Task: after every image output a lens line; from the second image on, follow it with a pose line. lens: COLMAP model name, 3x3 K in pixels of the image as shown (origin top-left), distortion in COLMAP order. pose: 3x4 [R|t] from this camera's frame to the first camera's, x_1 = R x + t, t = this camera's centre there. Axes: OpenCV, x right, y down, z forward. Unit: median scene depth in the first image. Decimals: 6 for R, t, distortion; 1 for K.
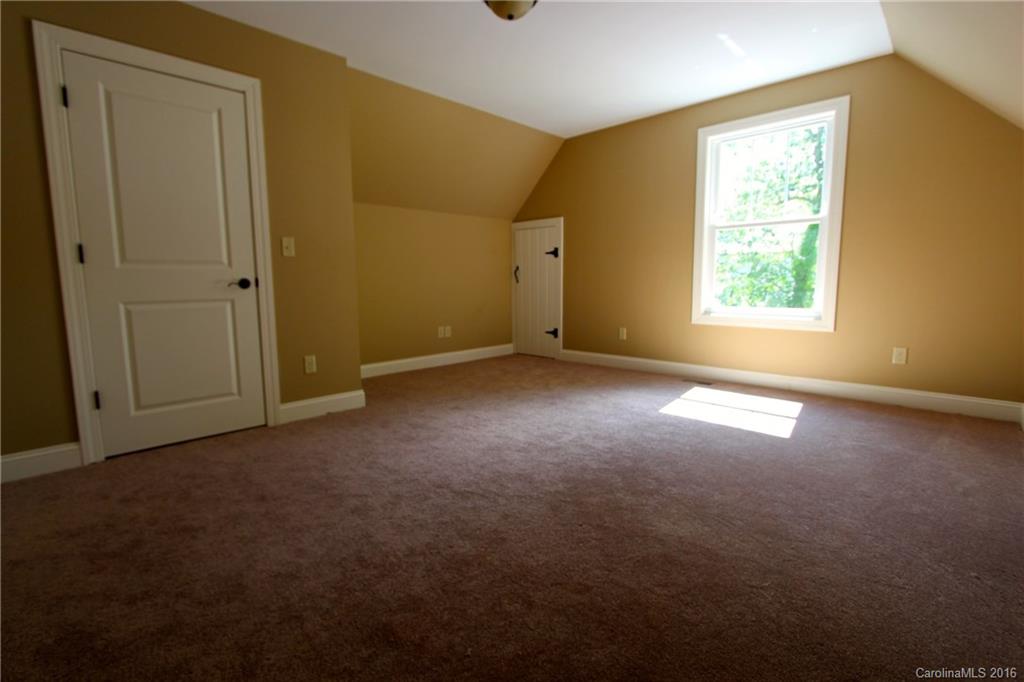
lens RADIAL K [[474.9, 0, 502.8], [0, 474.9, 336.2], [0, 0, 1]] dist [-0.020037, 0.002019]
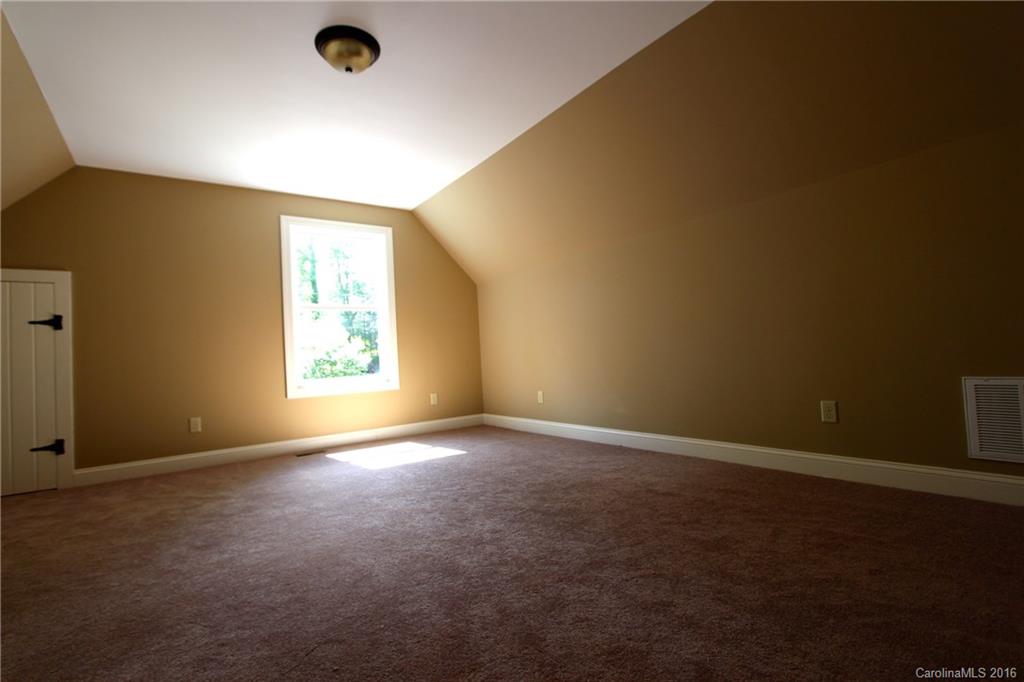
lens RADIAL K [[474.9, 0, 502.8], [0, 474.9, 336.2], [0, 0, 1]] dist [-0.020037, 0.002019]
pose [[0.174982, 0.040669, 0.983731, -0.537753], [0.170079, 0.982878, -0.070886, -0.008789], [-0.969770, 0.179716, 0.165069, 0.385707]]
